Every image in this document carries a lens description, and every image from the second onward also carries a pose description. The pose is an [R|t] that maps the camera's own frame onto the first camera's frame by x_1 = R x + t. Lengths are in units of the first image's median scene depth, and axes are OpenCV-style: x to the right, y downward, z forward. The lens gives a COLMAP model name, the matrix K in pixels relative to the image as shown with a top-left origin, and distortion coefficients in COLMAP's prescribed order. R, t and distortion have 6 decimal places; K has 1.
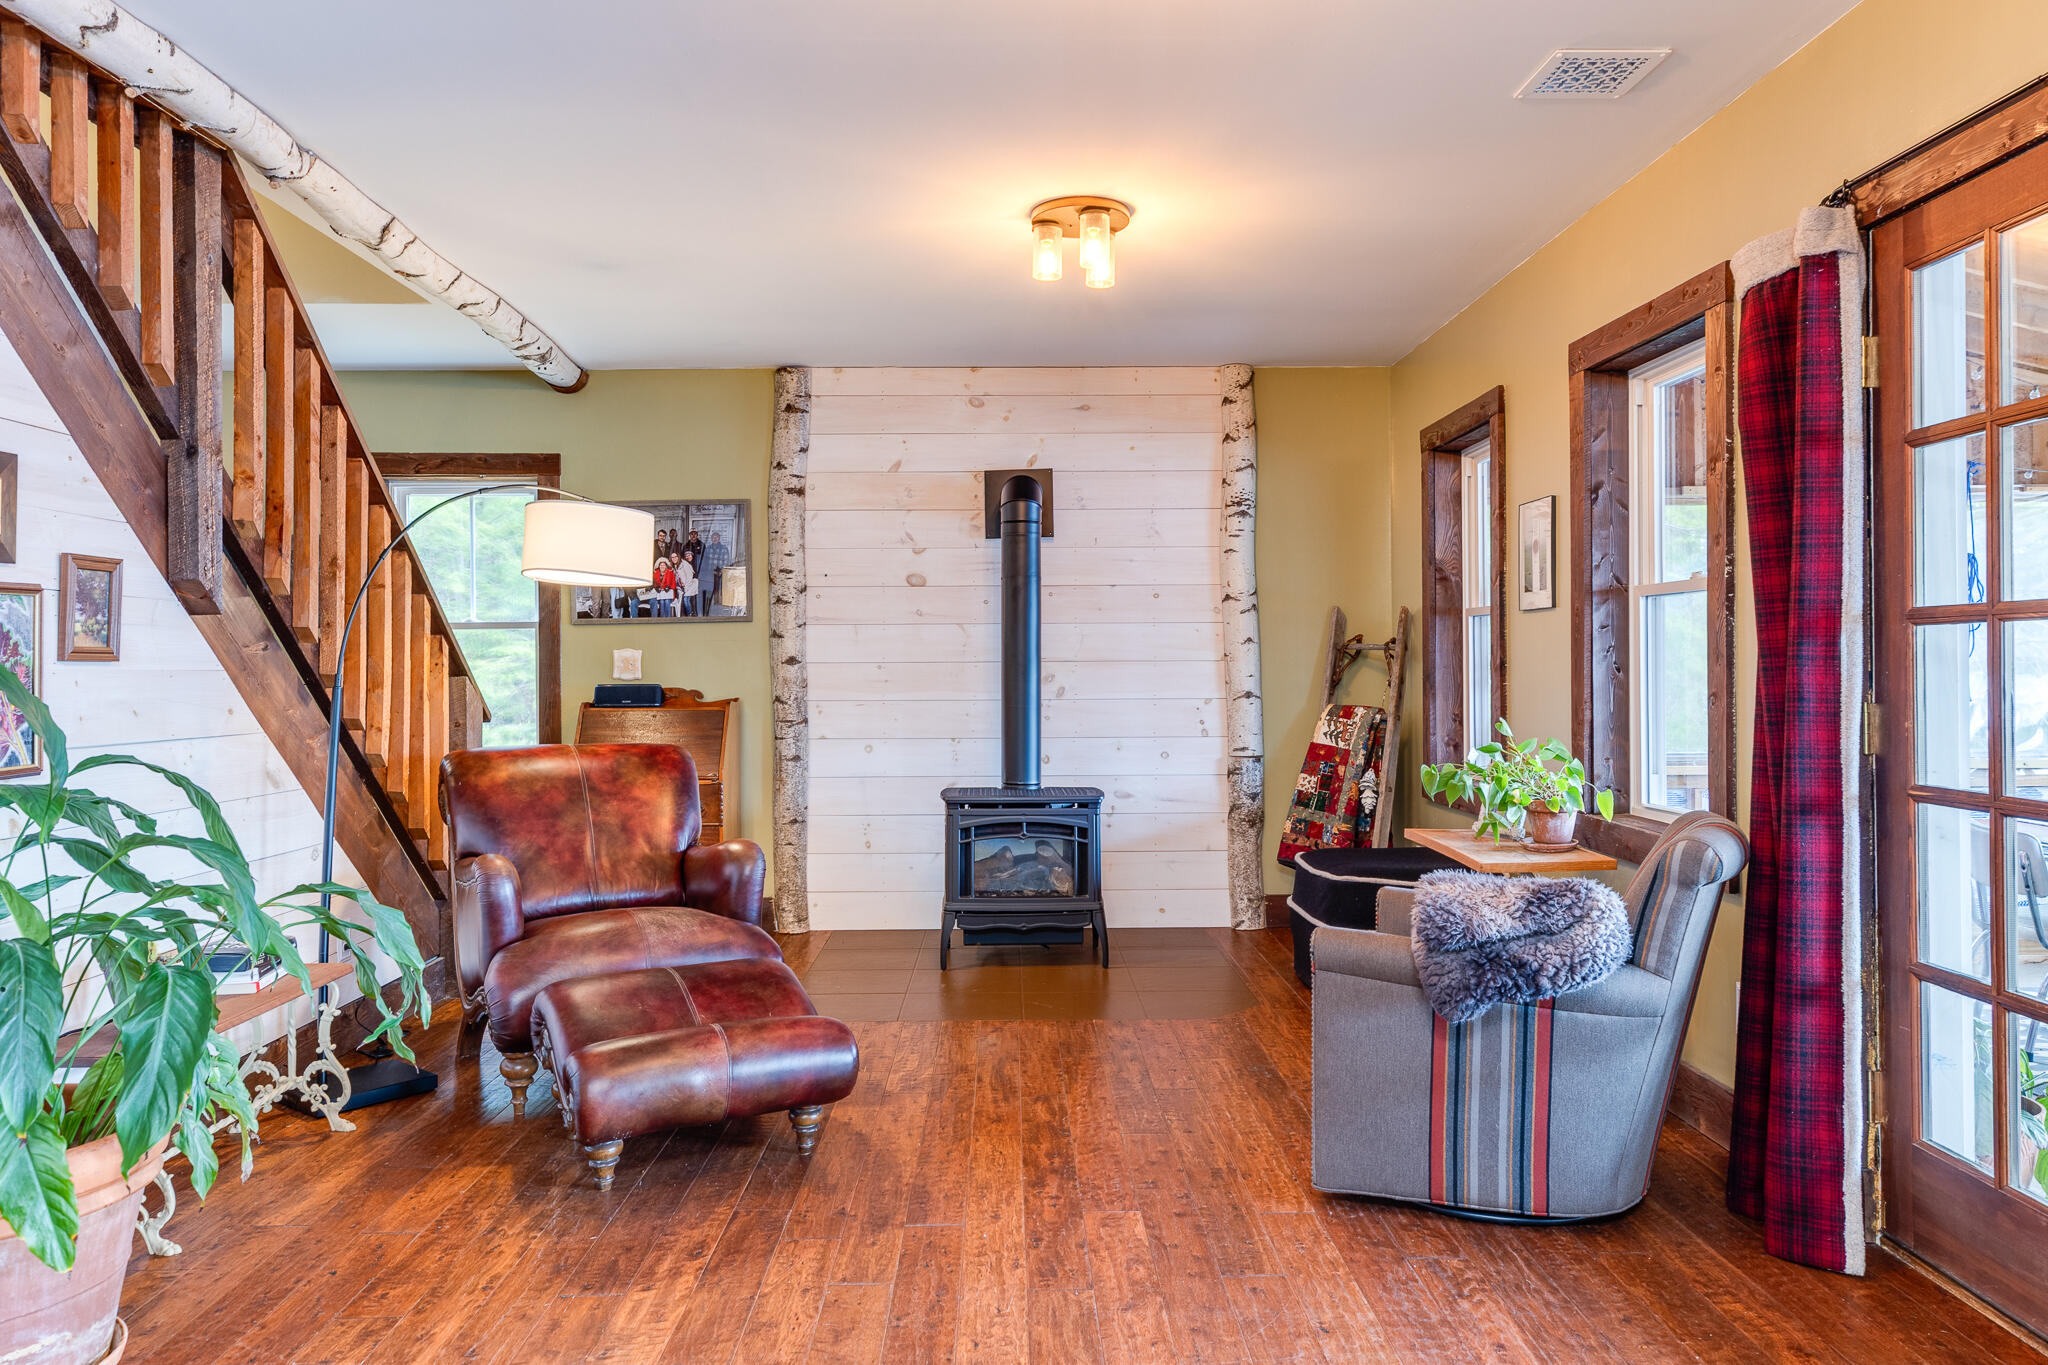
lens RADIAL K [[1406.1, 0, 1027.5], [0, 1406.1, 661.0], [0, 0, 1]] dist [0.018548, -0.004393]
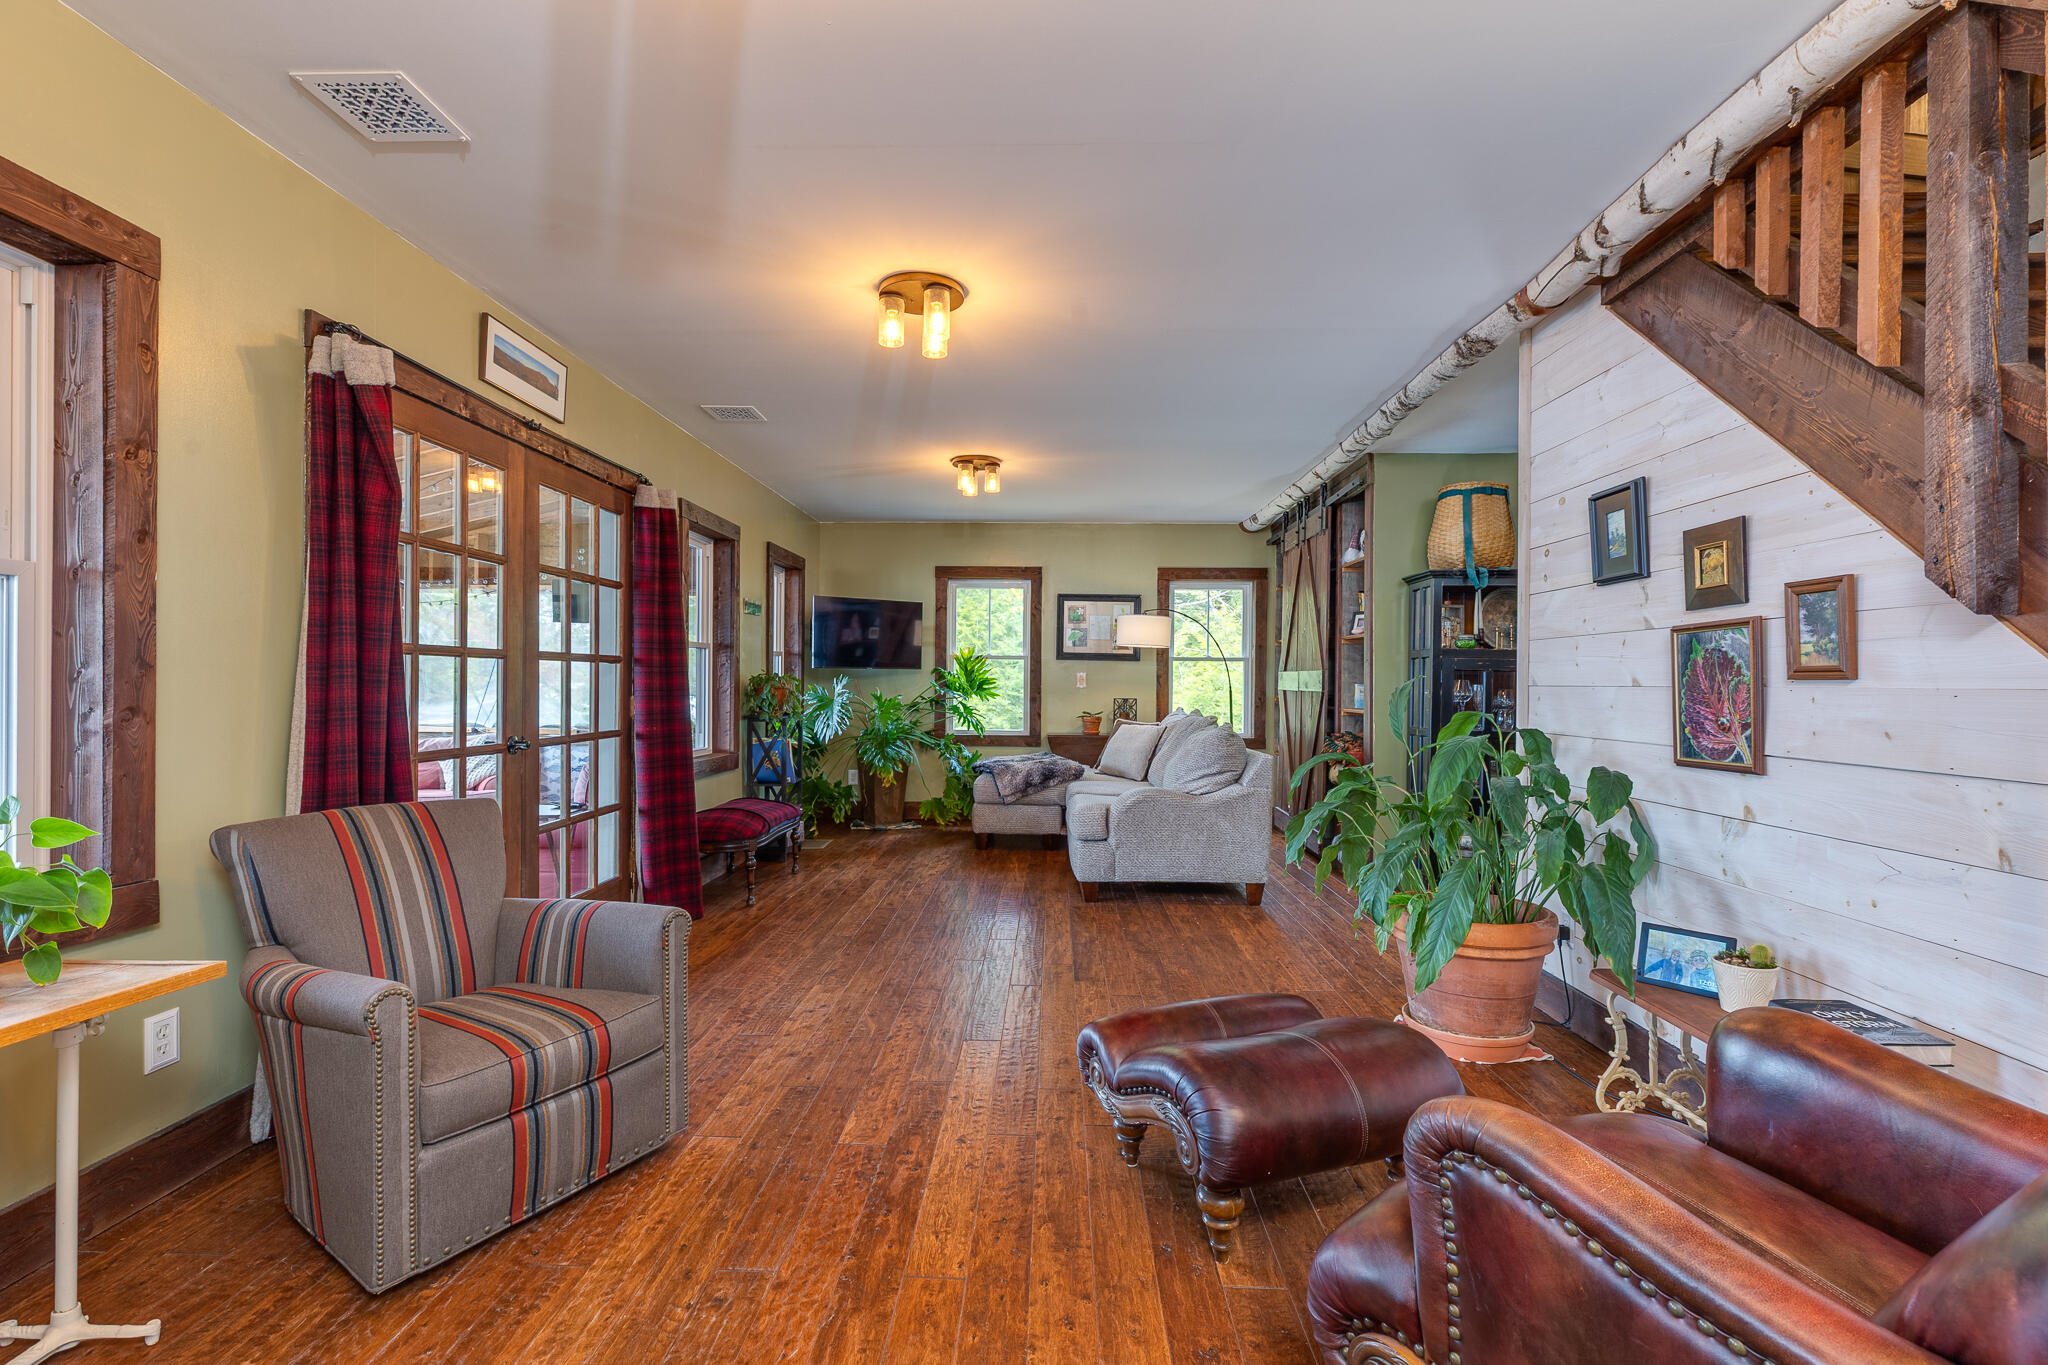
lens RADIAL K [[910.5, 0, 1017.6], [0, 910.5, 688.4], [0, 0, 1]] dist [0.003929, -0.000370]
pose [[-0.998641, -0.003416, 0.052012, -0.078052], [-0.003414, 0.999994, 0.000125, 0.006458], [-0.052012, -0.000053, -0.998646, 1.264772]]
